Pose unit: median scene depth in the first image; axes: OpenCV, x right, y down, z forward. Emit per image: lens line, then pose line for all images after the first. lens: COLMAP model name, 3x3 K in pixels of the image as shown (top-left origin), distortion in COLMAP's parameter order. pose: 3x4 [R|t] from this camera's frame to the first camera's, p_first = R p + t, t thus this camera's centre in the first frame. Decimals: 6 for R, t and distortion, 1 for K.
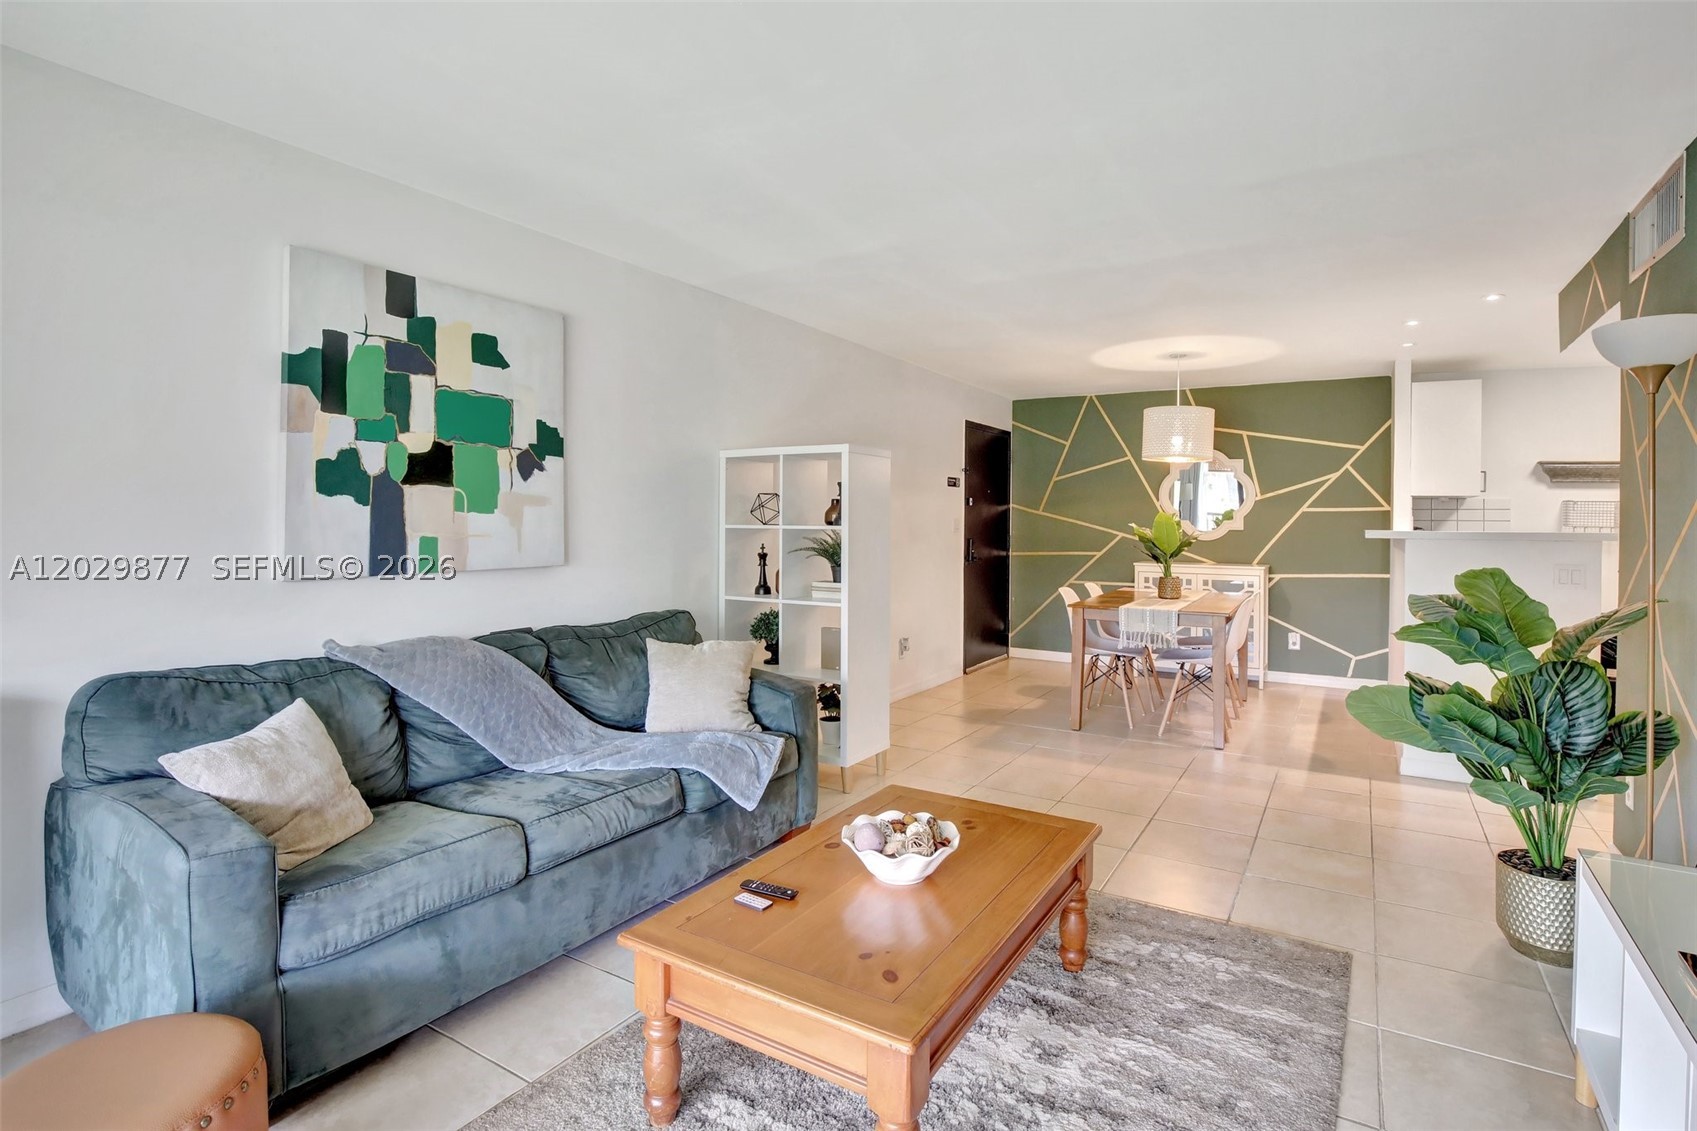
lens RADIAL K [[800.5, 0, 846.9], [0, 800.5, 544.7], [0, 0, 1]] dist [-0.019050, 0.000002]
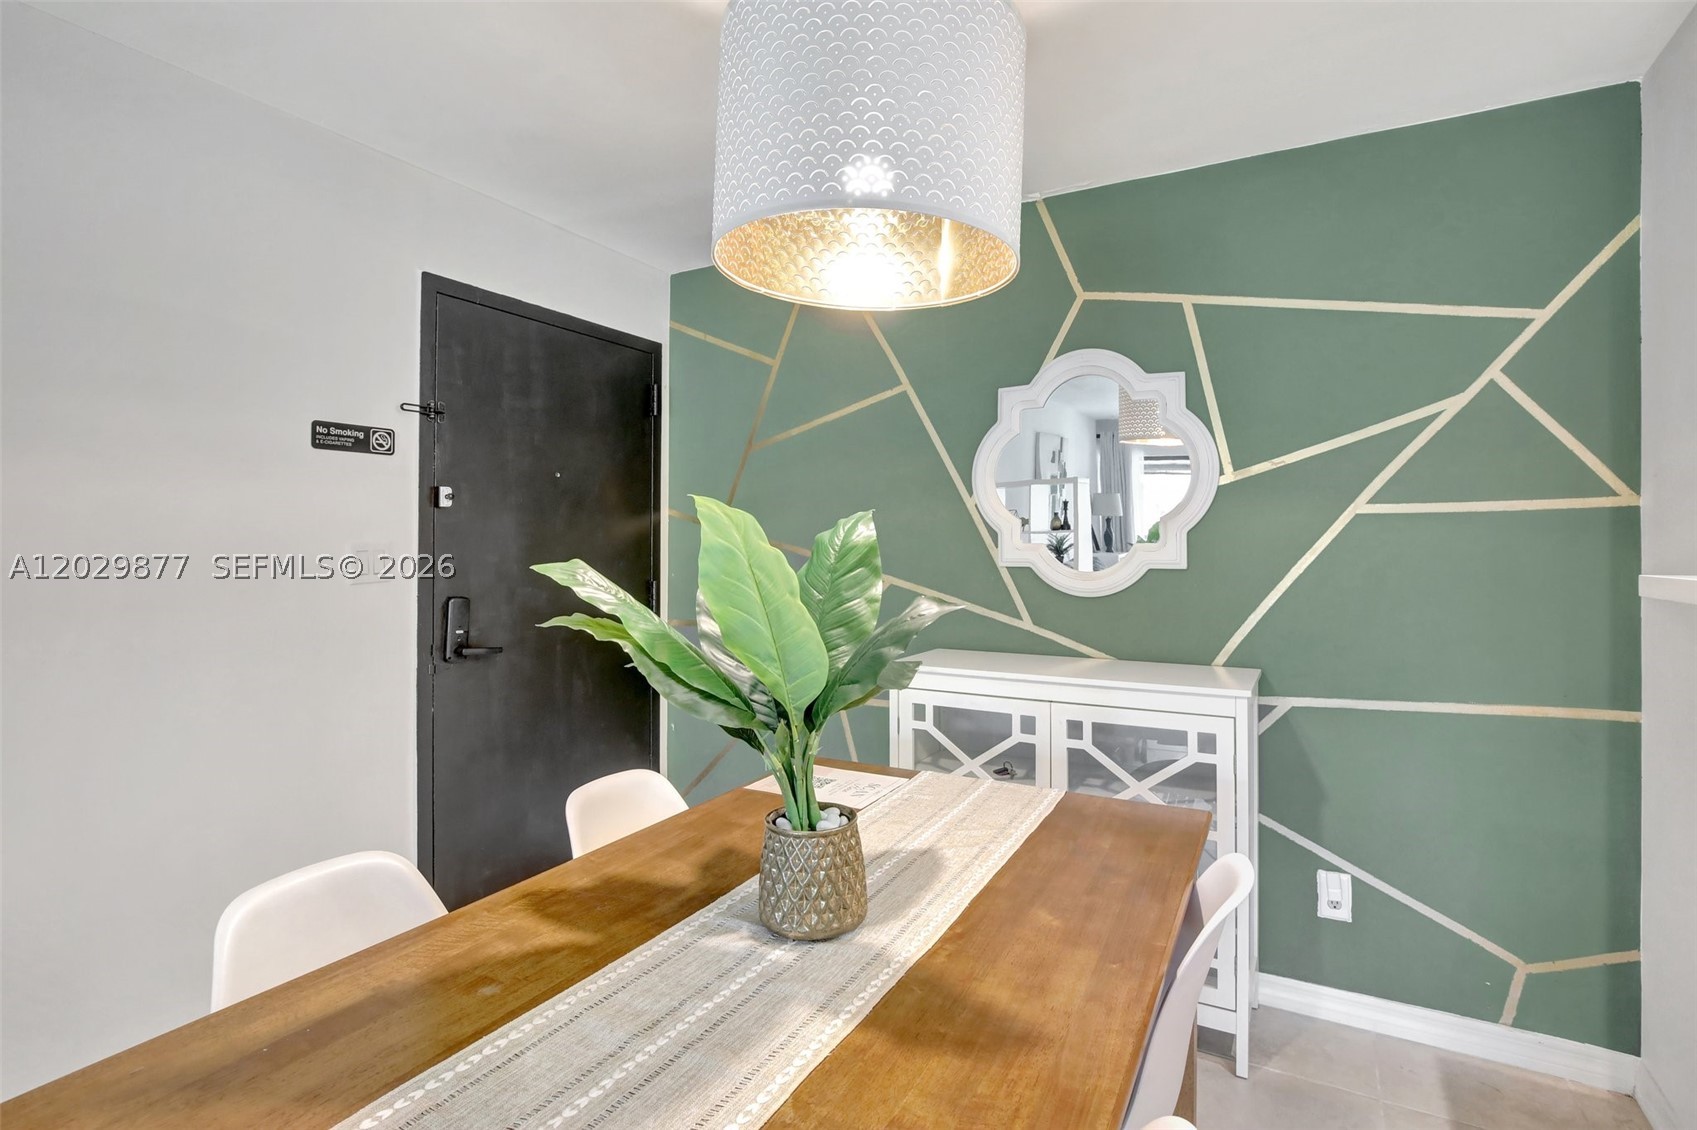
lens RADIAL K [[800.0, 0, 848.5], [0, 800.0, 565.0], [0, 0, 1]] dist [-0.035533, 0.013612]
pose [[0.999484, -0.008815, 0.030899, 0.339874], [0.009064, 0.999928, -0.007924, -0.019109], [-0.030827, 0.008200, 0.999491, 0.658286]]
